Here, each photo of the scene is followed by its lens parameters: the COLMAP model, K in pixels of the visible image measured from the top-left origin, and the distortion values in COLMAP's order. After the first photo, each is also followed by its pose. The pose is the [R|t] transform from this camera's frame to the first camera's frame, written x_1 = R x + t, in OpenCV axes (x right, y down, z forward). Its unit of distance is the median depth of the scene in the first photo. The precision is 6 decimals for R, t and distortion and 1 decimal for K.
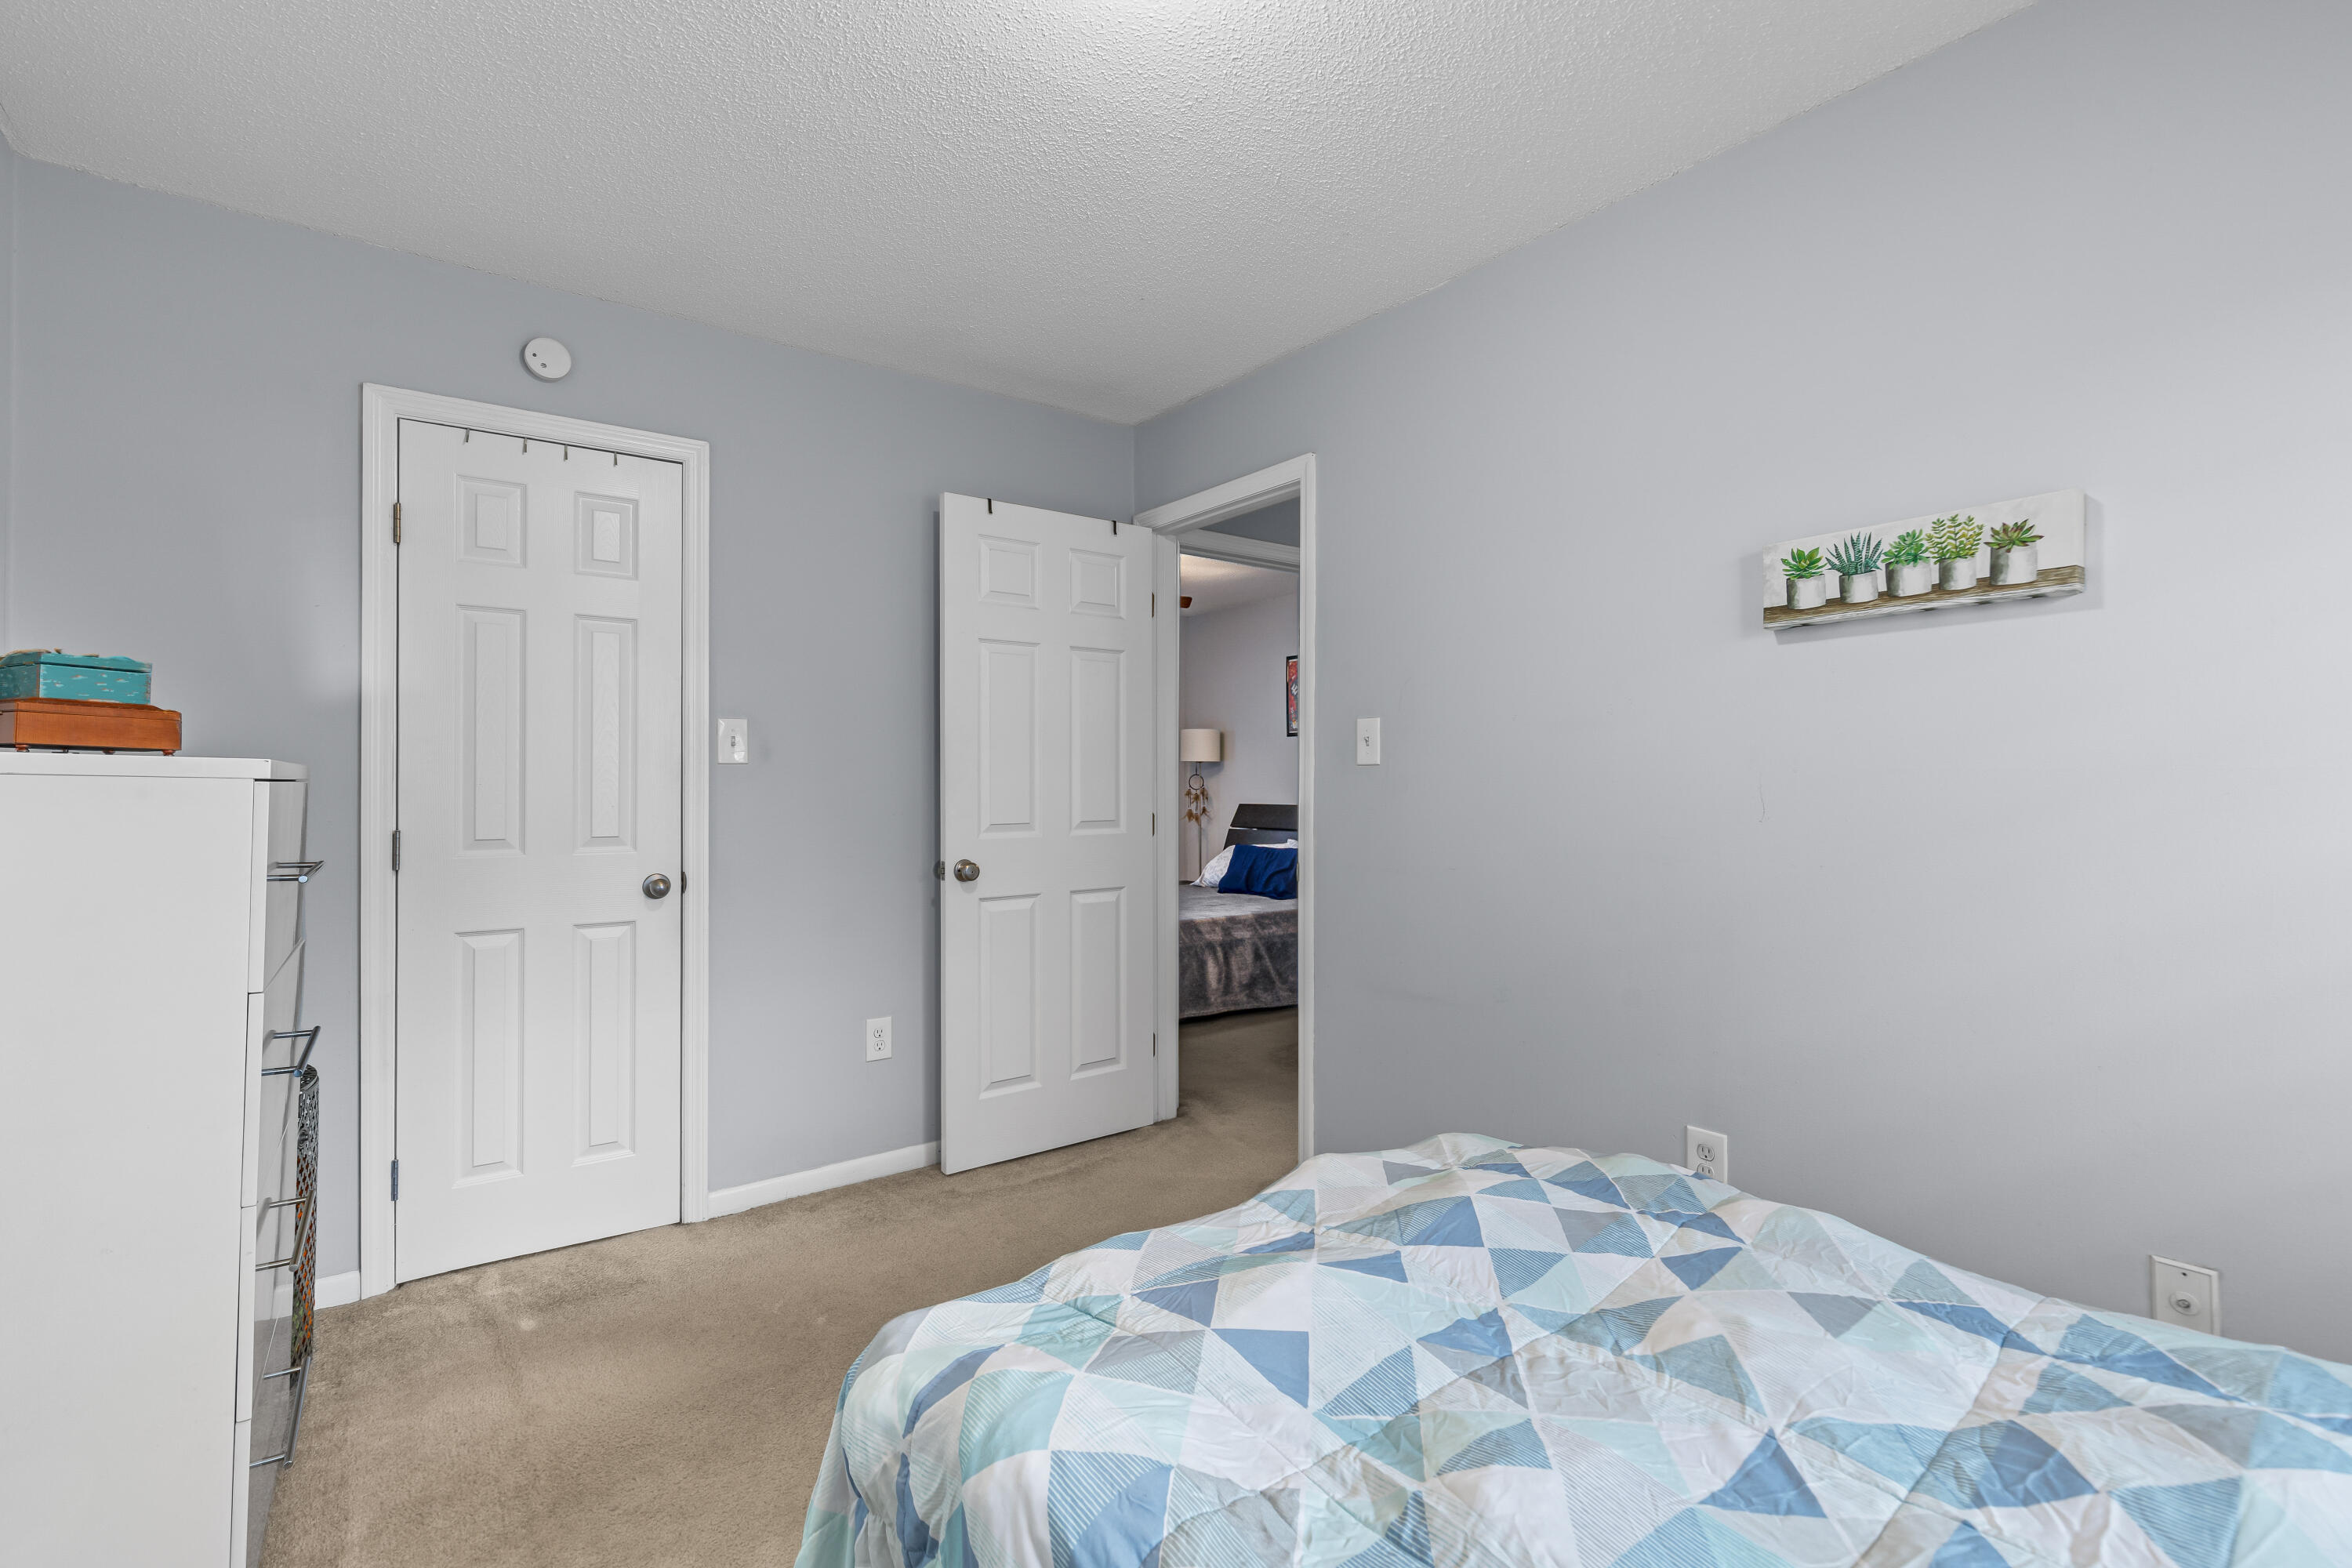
lens RADIAL K [[1063.8, 0, 1177.7], [0, 1063.8, 769.7], [0, 0, 1]] dist [0.006341, -0.000283]
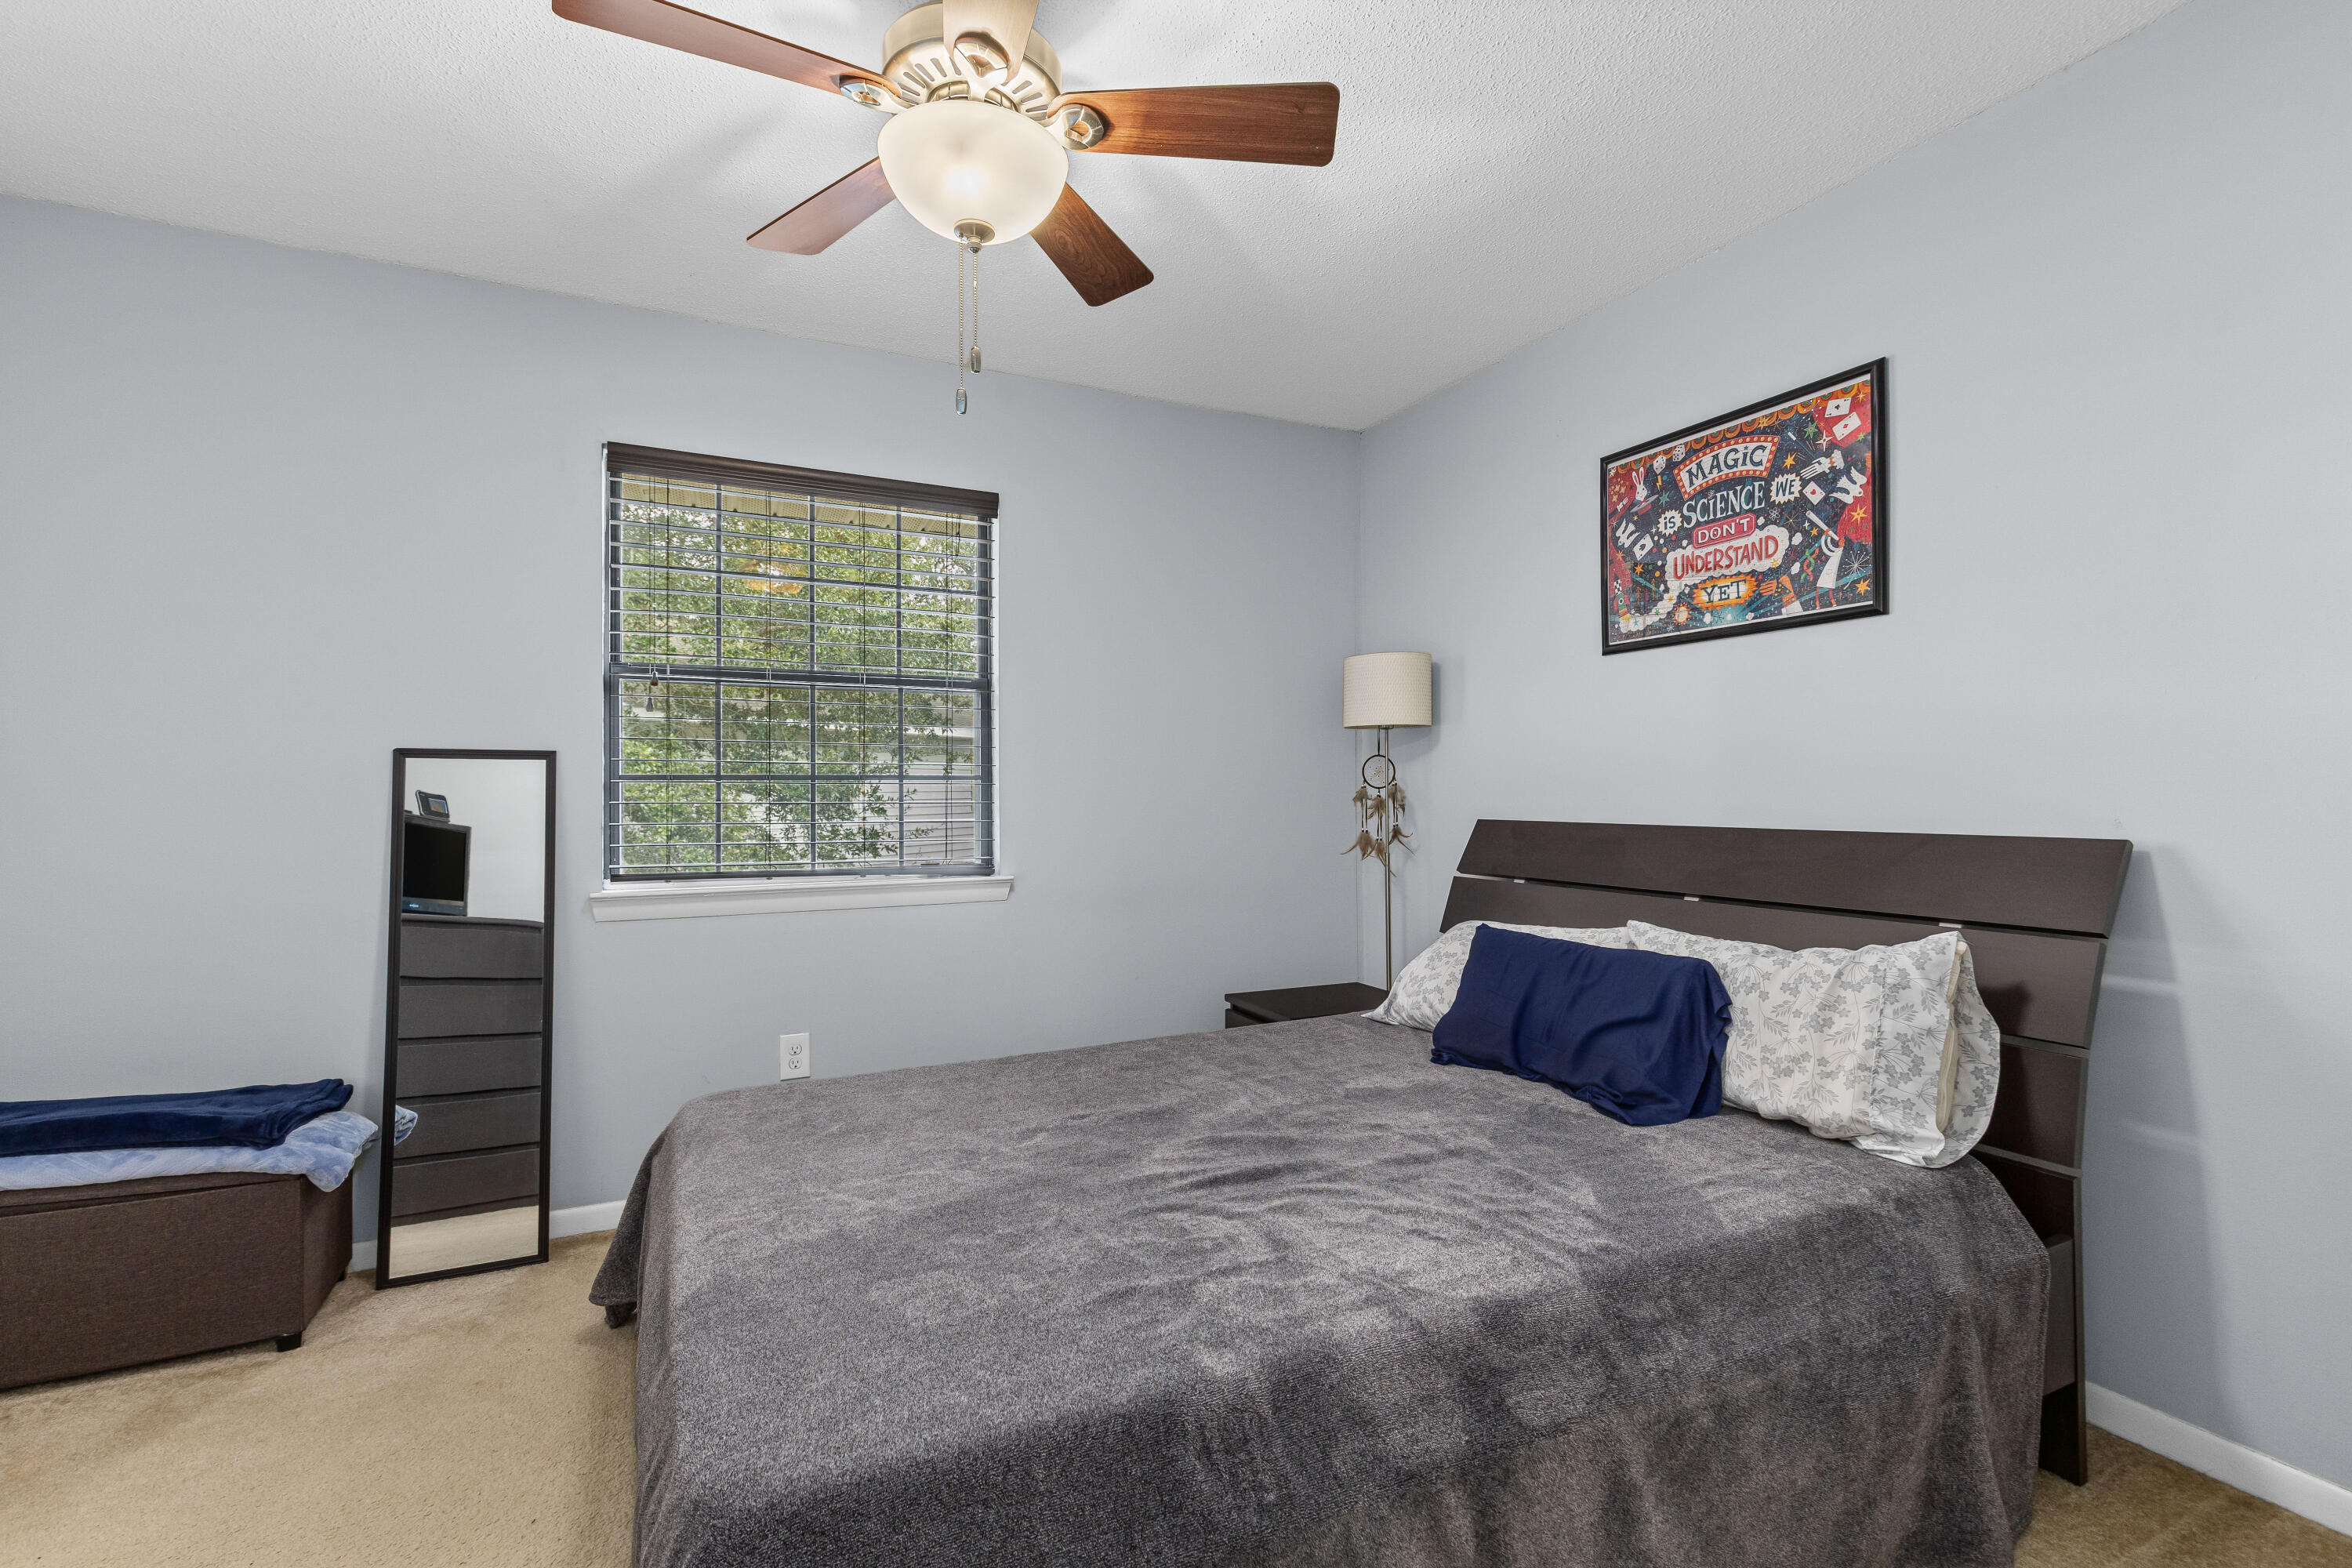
lens RADIAL K [[1063.8, 0, 1177.7], [0, 1063.8, 769.7], [0, 0, 1]] dist [0.006341, -0.000283]
pose [[0.982662, -0.009009, -0.185188, 0.018680], [0.008038, 0.999950, -0.005994, 0.013790], [0.185232, 0.004401, 0.982685, 0.569181]]
